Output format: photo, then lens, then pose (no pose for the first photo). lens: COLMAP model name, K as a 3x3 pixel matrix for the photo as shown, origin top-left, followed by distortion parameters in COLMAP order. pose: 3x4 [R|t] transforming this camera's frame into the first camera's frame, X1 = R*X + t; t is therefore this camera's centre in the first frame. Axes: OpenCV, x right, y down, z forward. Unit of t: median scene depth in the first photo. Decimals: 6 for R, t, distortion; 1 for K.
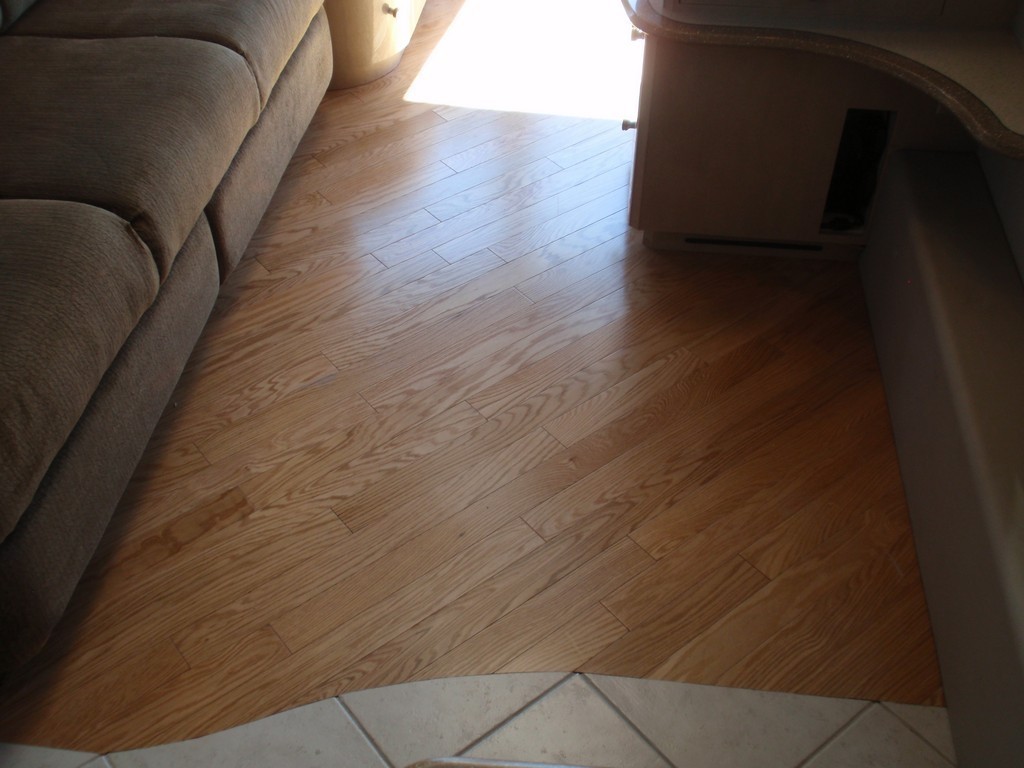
lens RADIAL K [[1110.0, 0, 507.0], [0, 1110.0, 398.3], [0, 0, 1]] dist [-0.040927, 0.043327]
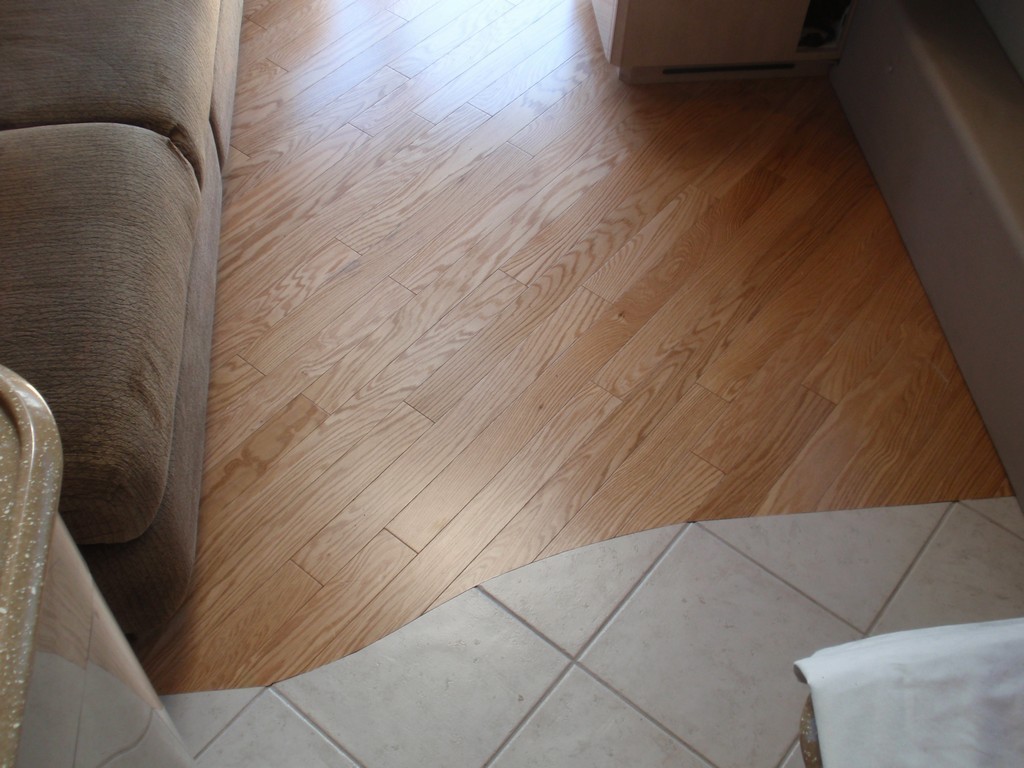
lens RADIAL K [[1110.0, 0, 507.0], [0, 1110.0, 398.3], [0, 0, 1]] dist [-0.040927, 0.043327]
pose [[0.975281, -0.156911, 0.155583, -0.220642], [0.127096, 0.974310, 0.185920, -0.075041], [-0.180759, -0.161551, 0.970169, 0.021523]]
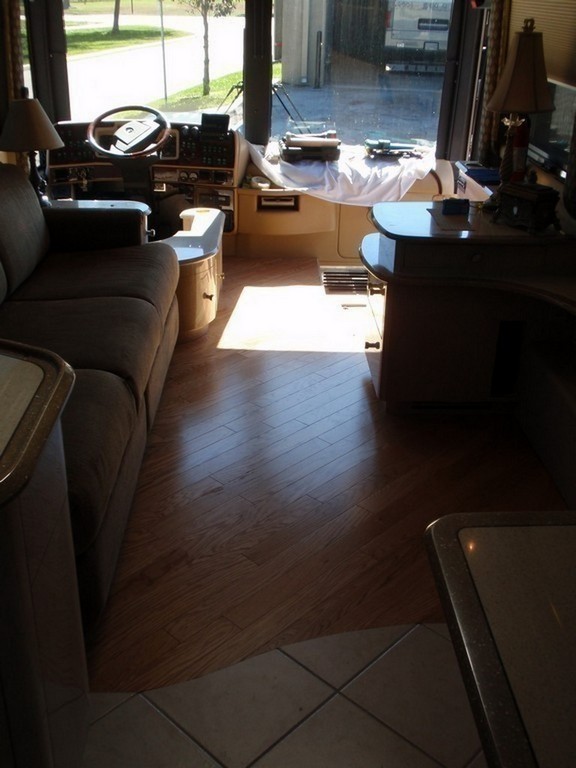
lens RADIAL K [[832.5, 0, 288.0], [0, 832.5, 384.0], [0, 0, 1]] dist [-0.040927, 0.043327]
pose [[0.989336, -0.049535, 0.136967, -0.242466], [0.088549, 0.951200, -0.295598, 0.223328], [-0.115640, 0.304574, 0.945443, -0.214457]]
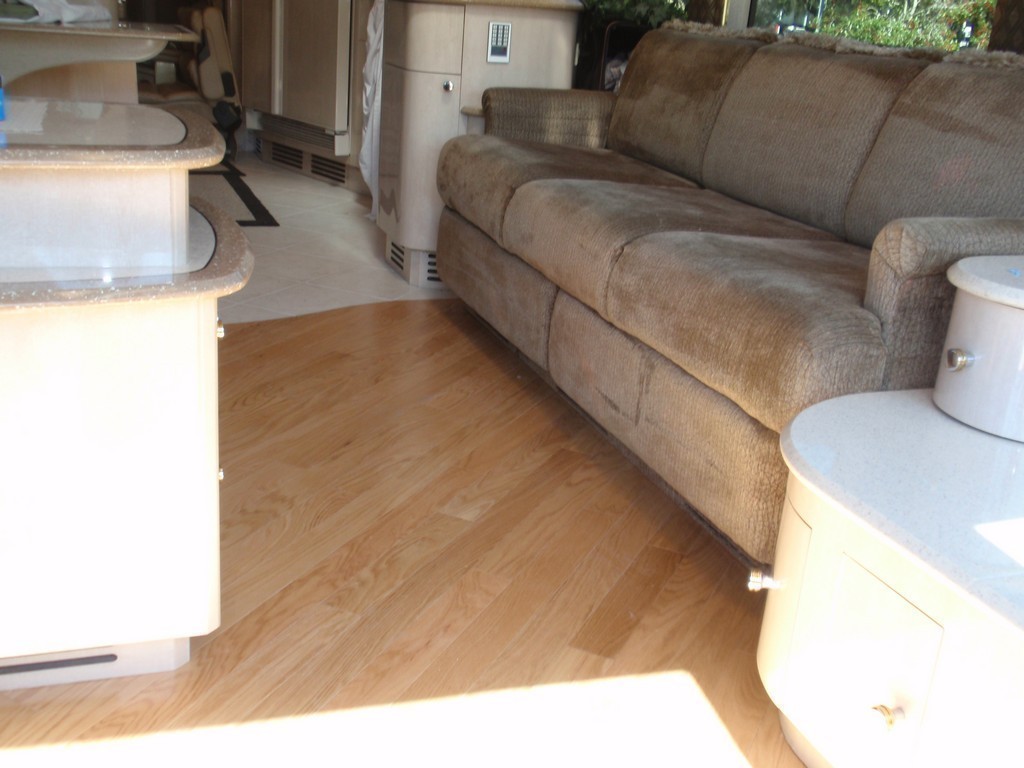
lens RADIAL K [[1110.0, 0, 507.0], [0, 1110.0, 398.3], [0, 0, 1]] dist [-0.040927, 0.043327]
pose [[-0.887850, 0.086362, -0.451956, 0.318539], [-0.374039, 0.436602, 0.818214, -1.111141], [0.267988, 0.895500, -0.355334, 1.593290]]
